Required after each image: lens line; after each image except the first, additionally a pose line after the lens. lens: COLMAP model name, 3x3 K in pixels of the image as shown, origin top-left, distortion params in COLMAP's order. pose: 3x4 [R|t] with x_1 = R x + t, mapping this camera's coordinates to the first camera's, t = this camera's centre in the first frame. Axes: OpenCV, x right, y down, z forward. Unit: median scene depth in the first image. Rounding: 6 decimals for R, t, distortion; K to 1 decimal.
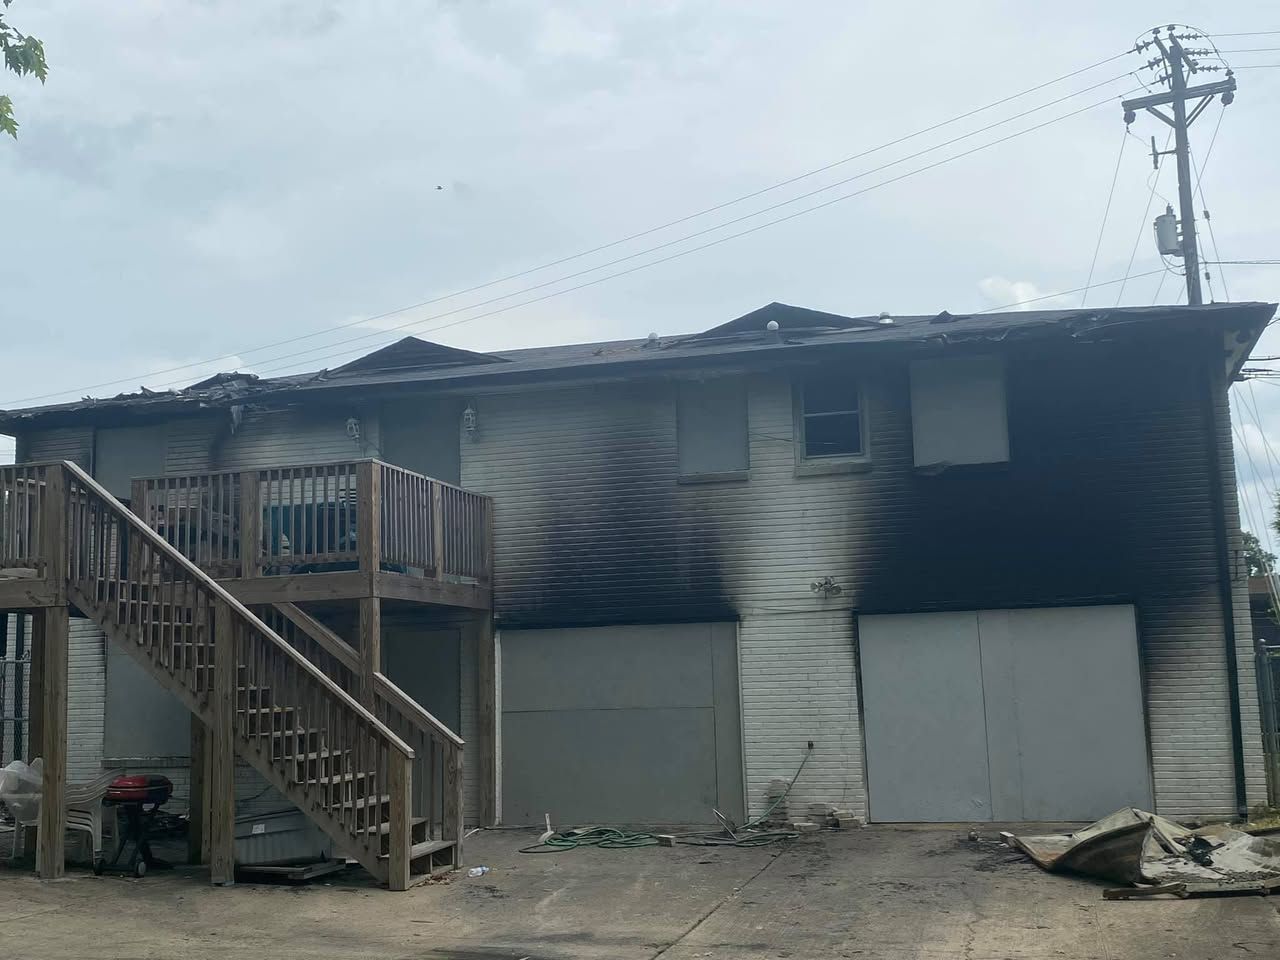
lens RADIAL K [[1241.8, 0, 640.0], [0, 1241.8, 480.0], [0, 0, 1]] dist [0.009865, -0.120054]
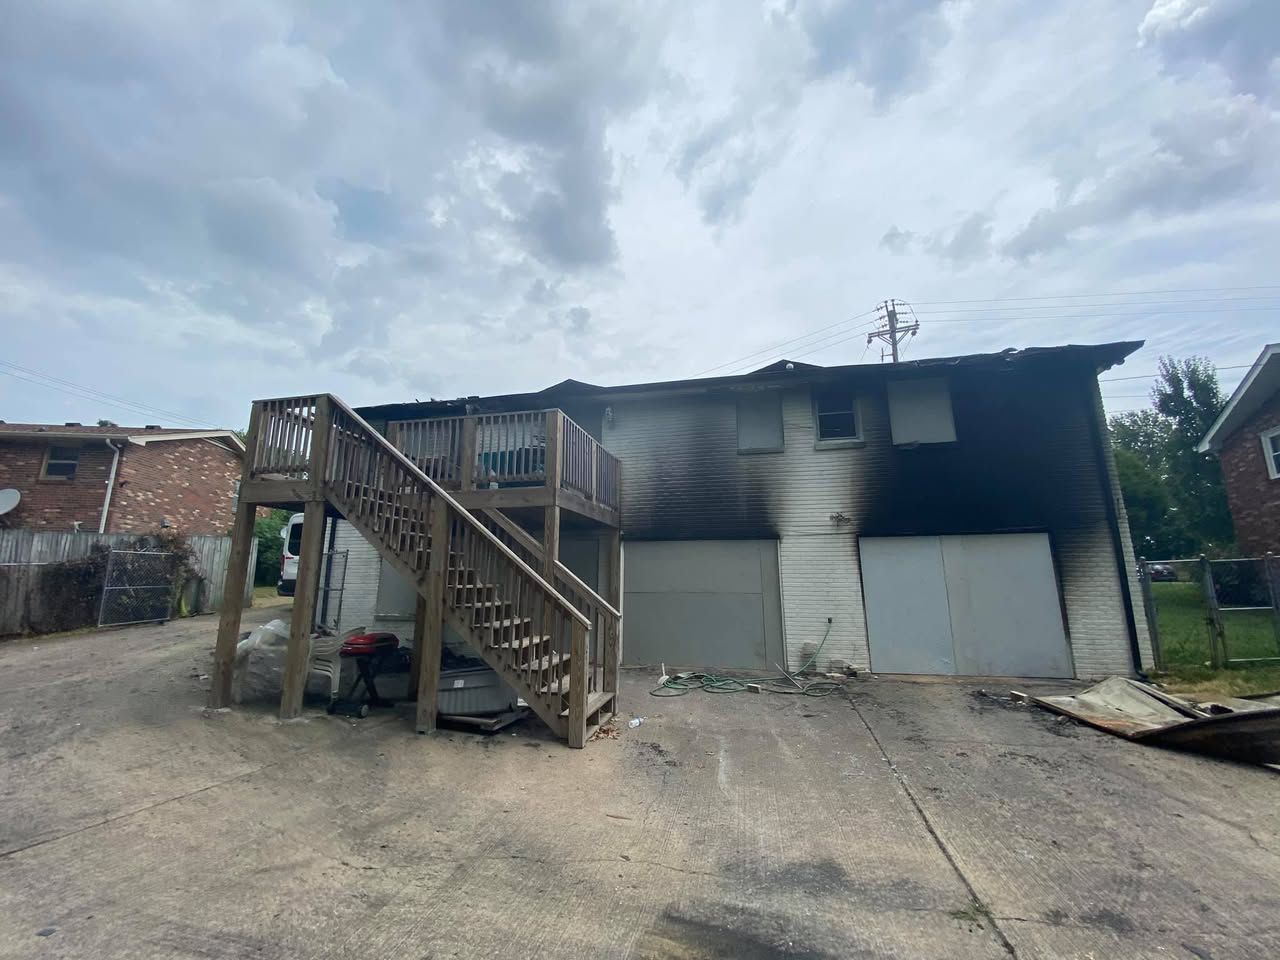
lens RADIAL K [[464.7, 0, 640.0], [0, 464.7, 480.0], [0, 0, 1]] dist [0.000549, -0.017672]
pose [[0.999160, 0.035145, 0.021068, -0.131079], [-0.033914, 0.997844, -0.056192, 0.090396], [-0.022998, 0.055430, 0.998198, 0.474694]]
